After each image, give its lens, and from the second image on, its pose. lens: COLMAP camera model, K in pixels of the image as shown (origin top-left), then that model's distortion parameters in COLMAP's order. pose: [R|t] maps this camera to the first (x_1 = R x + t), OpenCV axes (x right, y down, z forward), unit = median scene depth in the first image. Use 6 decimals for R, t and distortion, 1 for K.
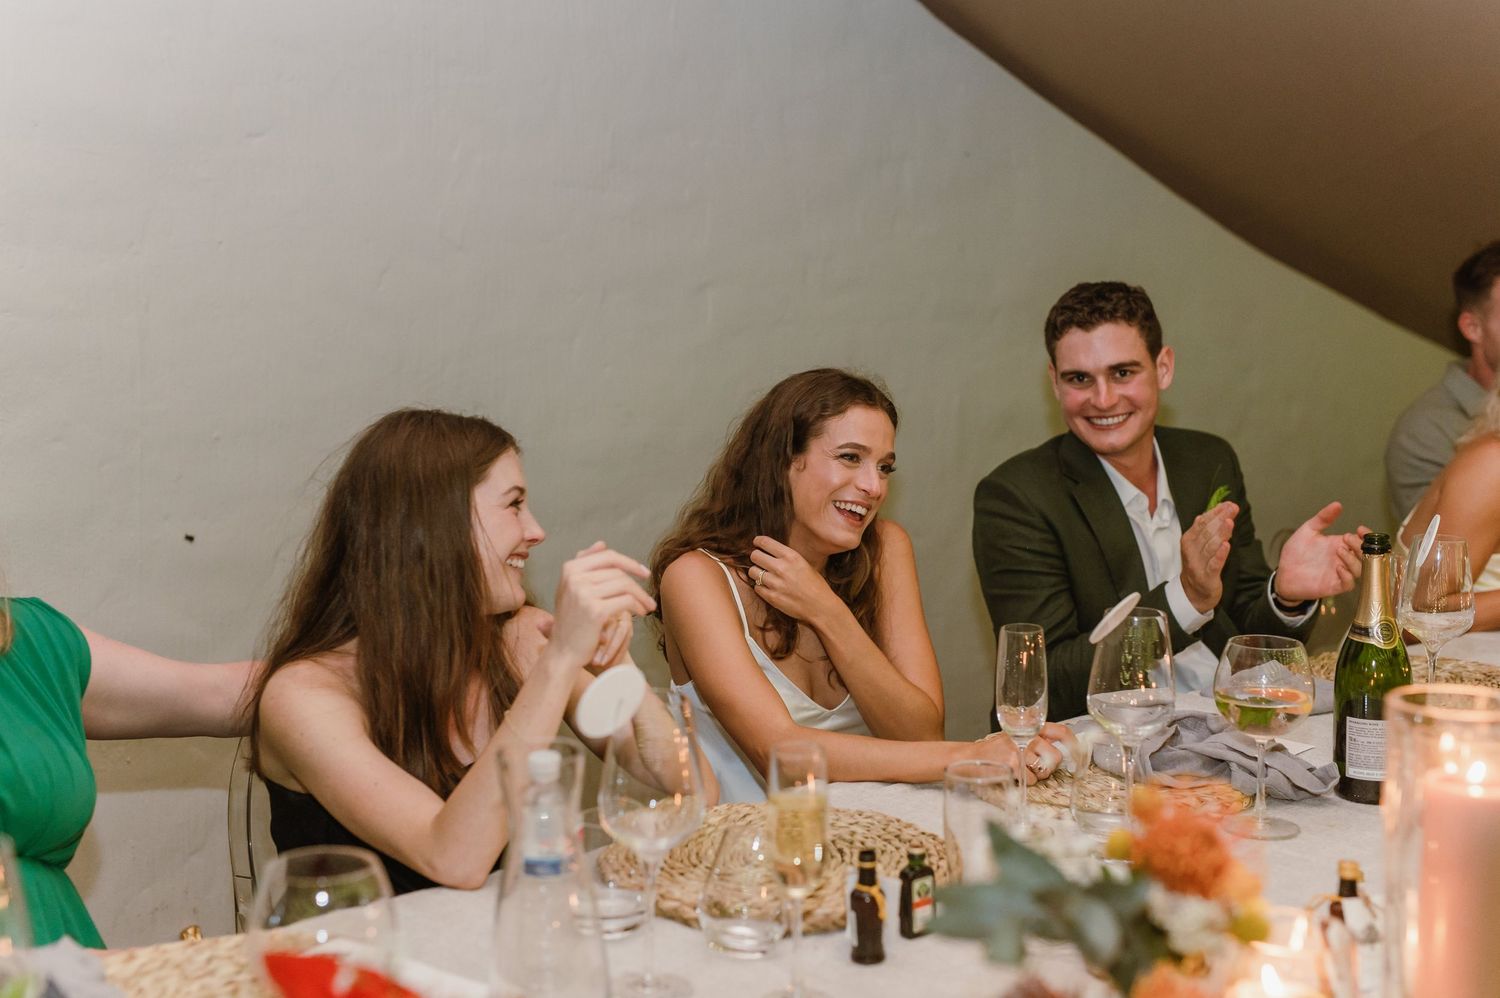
lens RADIAL K [[2122.3, 0, 750.0], [0, 2122.3, 499.0], [0, 0, 1]] dist [0.162943, 0.006094]
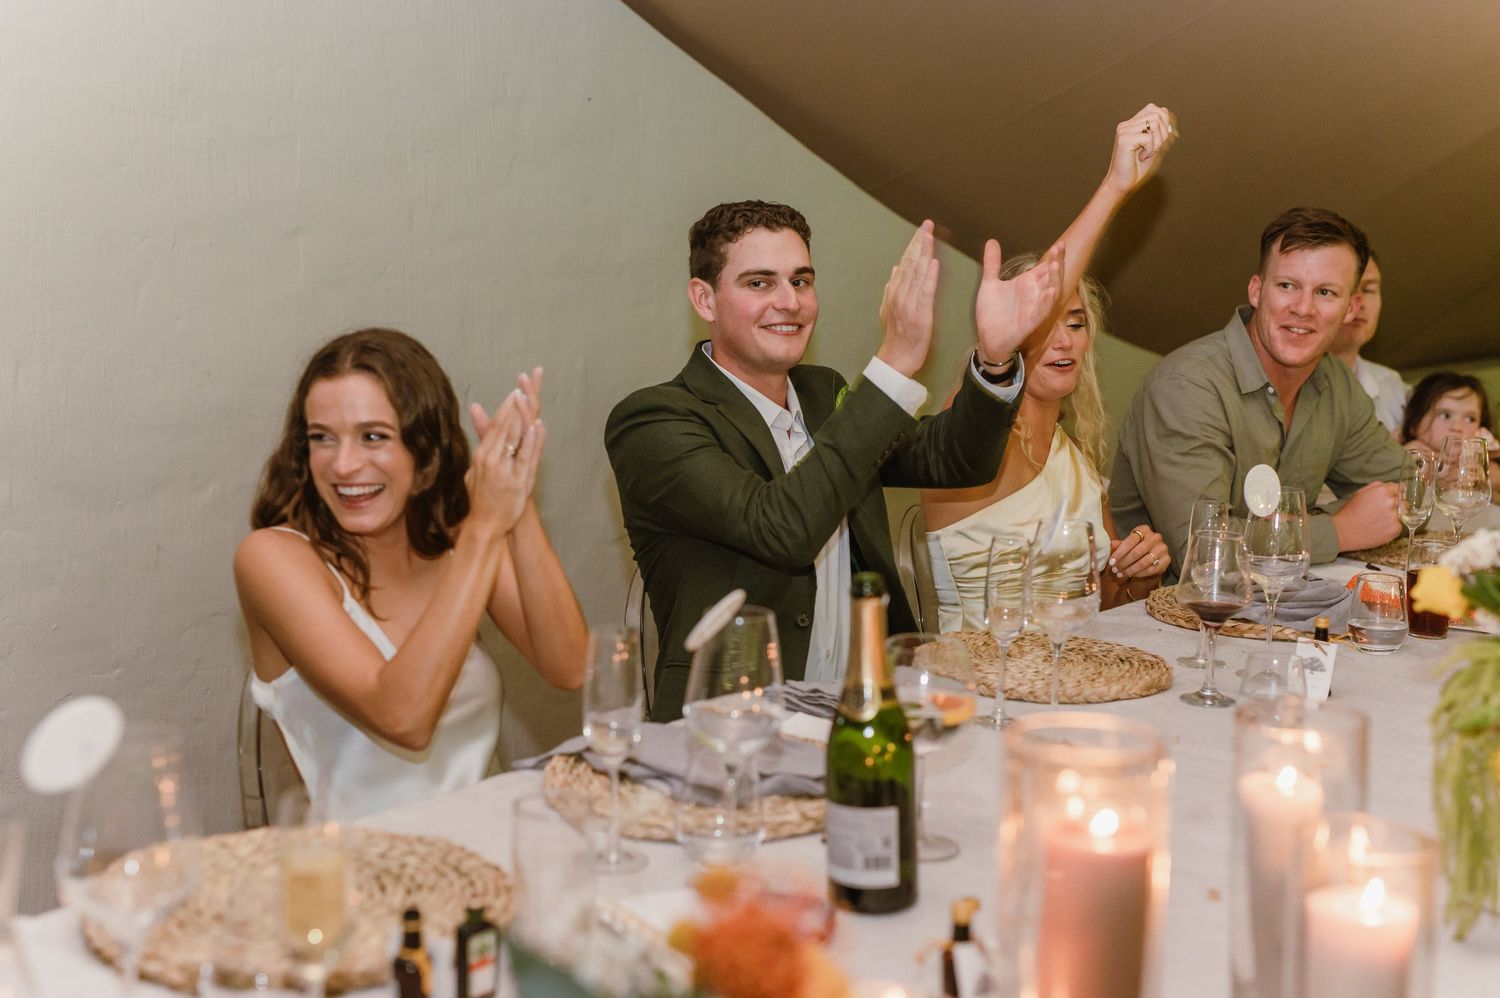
lens RADIAL K [[2124.8, 0, 738.1], [0, 2124.8, 515.1], [0, 0, 1]] dist [0.153415, -0.054830]
pose [[0.987912, 0.000676, 0.155017, 0.050960], [-0.004970, 0.999614, 0.027318, -0.013023], [-0.154939, -0.027758, 0.987534, 0.155533]]
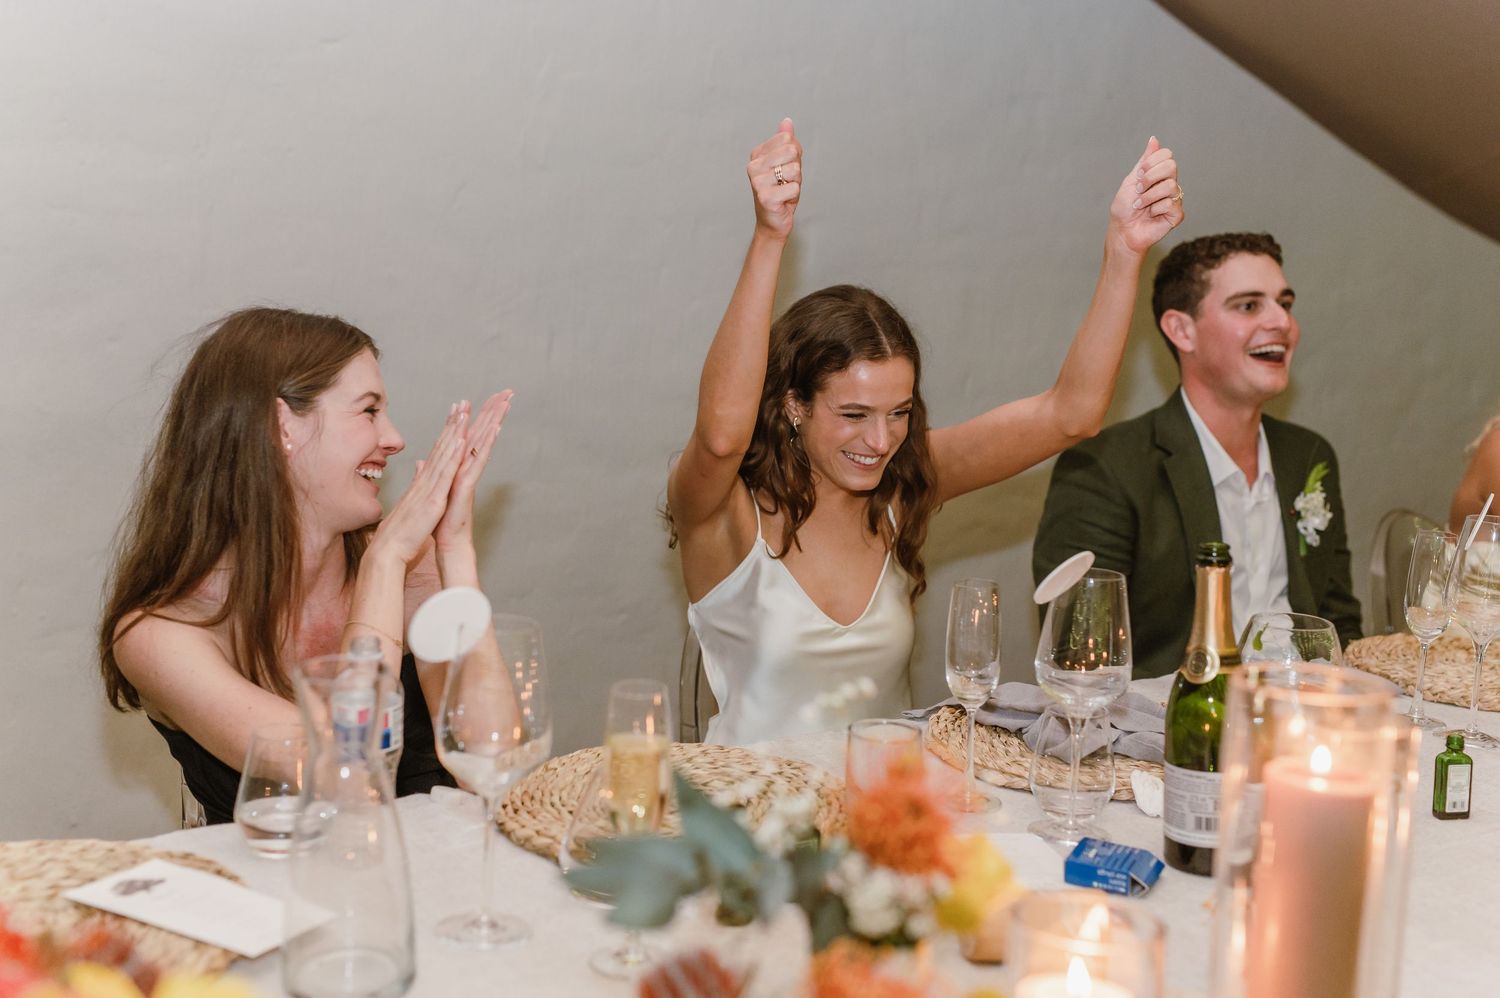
lens RADIAL K [[2124.8, 0, 738.1], [0, 2124.8, 515.1], [0, 0, 1]] dist [0.153415, -0.054830]
pose [[0.990115, 0.063111, -0.125254, 0.166072], [-0.059654, 0.997732, 0.031166, 0.009487], [0.126937, -0.023386, 0.991635, 0.080308]]
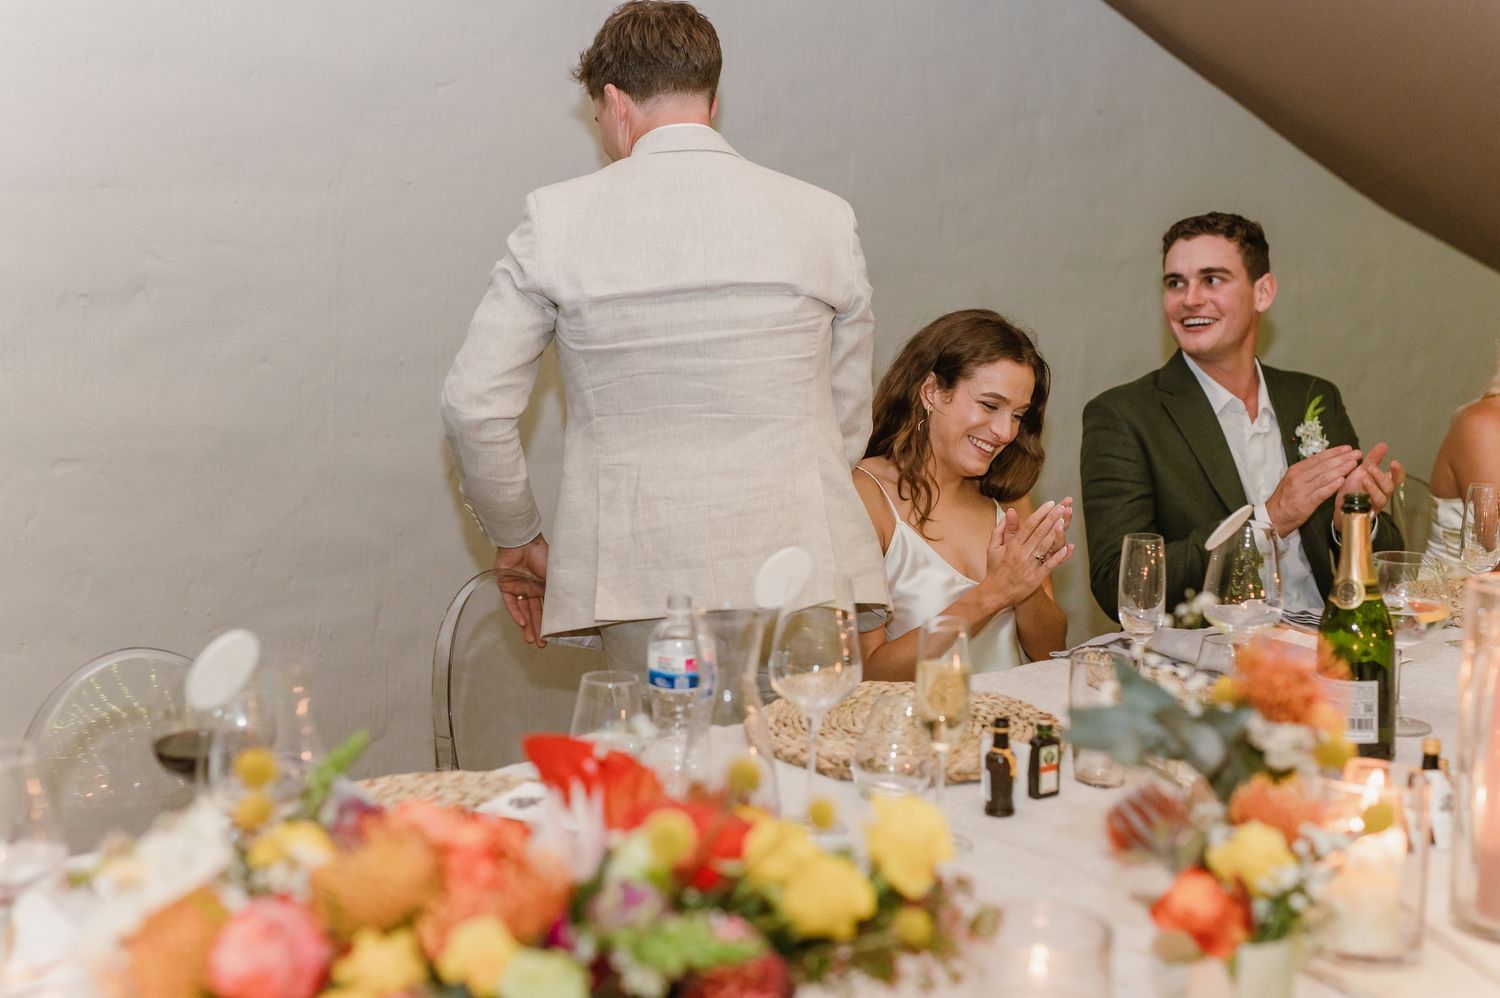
lens RADIAL K [[2124.8, 0, 738.1], [0, 2124.8, 515.1], [0, 0, 1]] dist [0.153415, -0.054830]
pose [[0.998033, 0.025669, -0.057195, -0.023398], [-0.024172, 0.999351, 0.026706, 0.029135], [0.057843, -0.025271, 0.998006, -0.145708]]
